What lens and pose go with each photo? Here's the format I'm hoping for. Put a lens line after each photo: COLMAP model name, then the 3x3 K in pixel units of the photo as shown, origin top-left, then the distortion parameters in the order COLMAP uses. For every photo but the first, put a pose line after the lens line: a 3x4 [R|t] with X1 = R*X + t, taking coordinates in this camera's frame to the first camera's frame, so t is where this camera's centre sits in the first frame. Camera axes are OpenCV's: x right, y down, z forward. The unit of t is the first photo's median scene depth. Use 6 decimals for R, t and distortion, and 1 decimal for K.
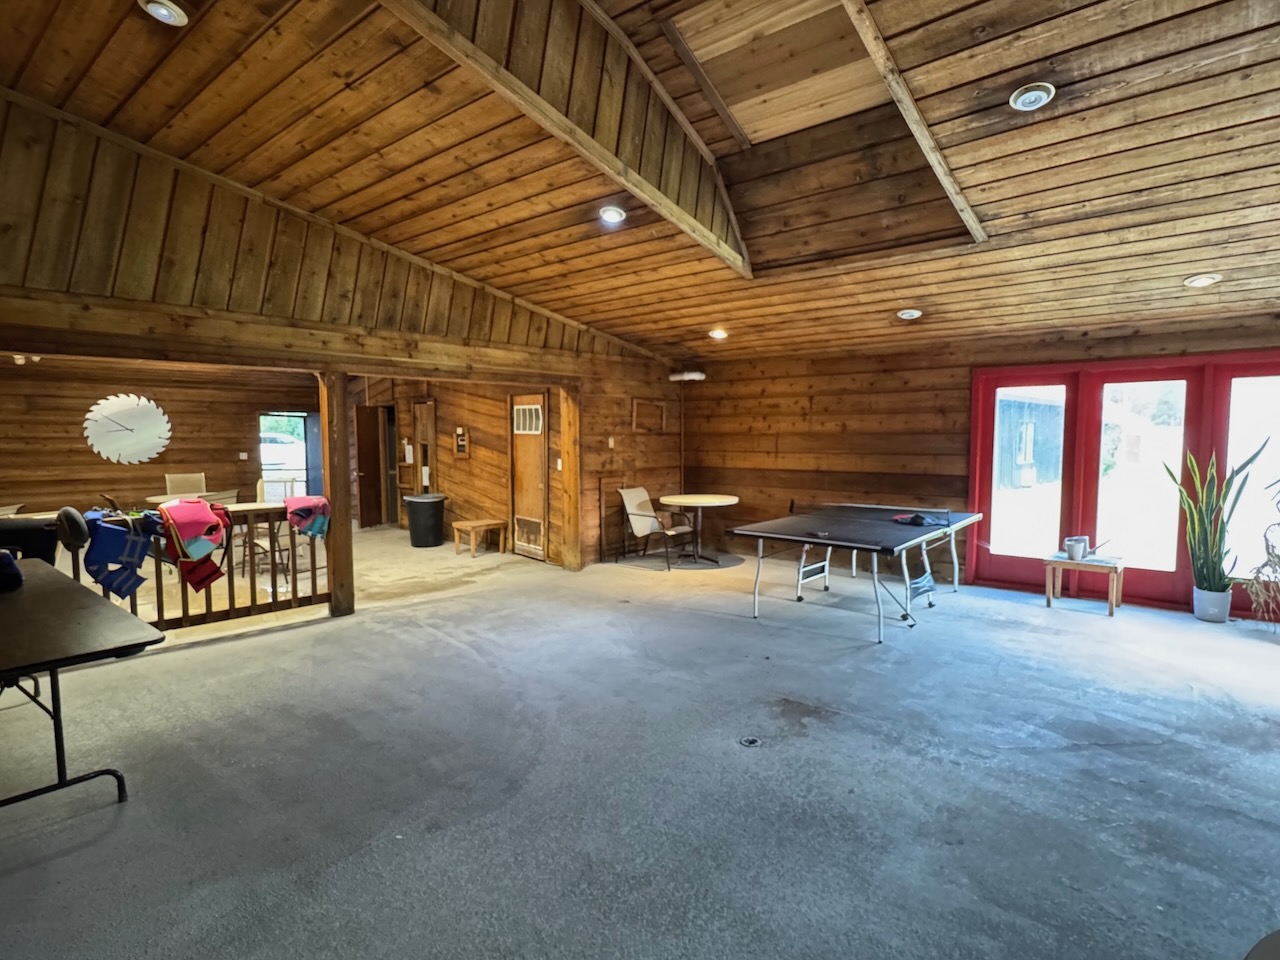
lens RADIAL K [[666.6, 0, 643.8], [0, 666.6, 484.5], [0, 0, 1]] dist [0.002624, -0.000203]
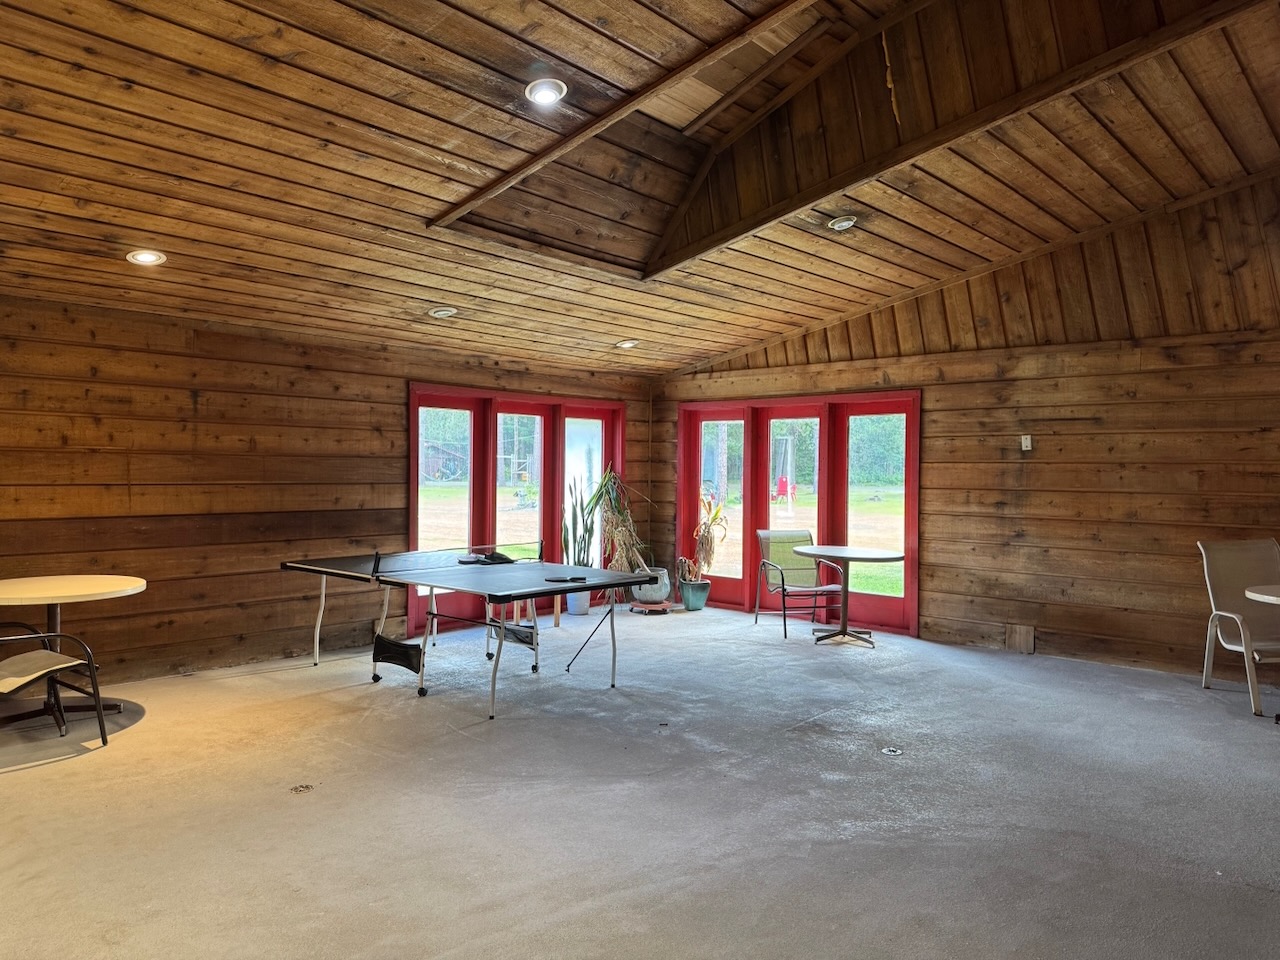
lens RADIAL K [[907.4, 0, 640.0], [0, 907.4, 480.0], [0, 0, 1]] dist [0.052372, -0.069199]
pose [[0.028649, -0.008353, 0.999555, -0.535647], [0.061182, 0.998105, 0.006587, -0.031130], [-0.997715, 0.060966, 0.029106, 0.552487]]
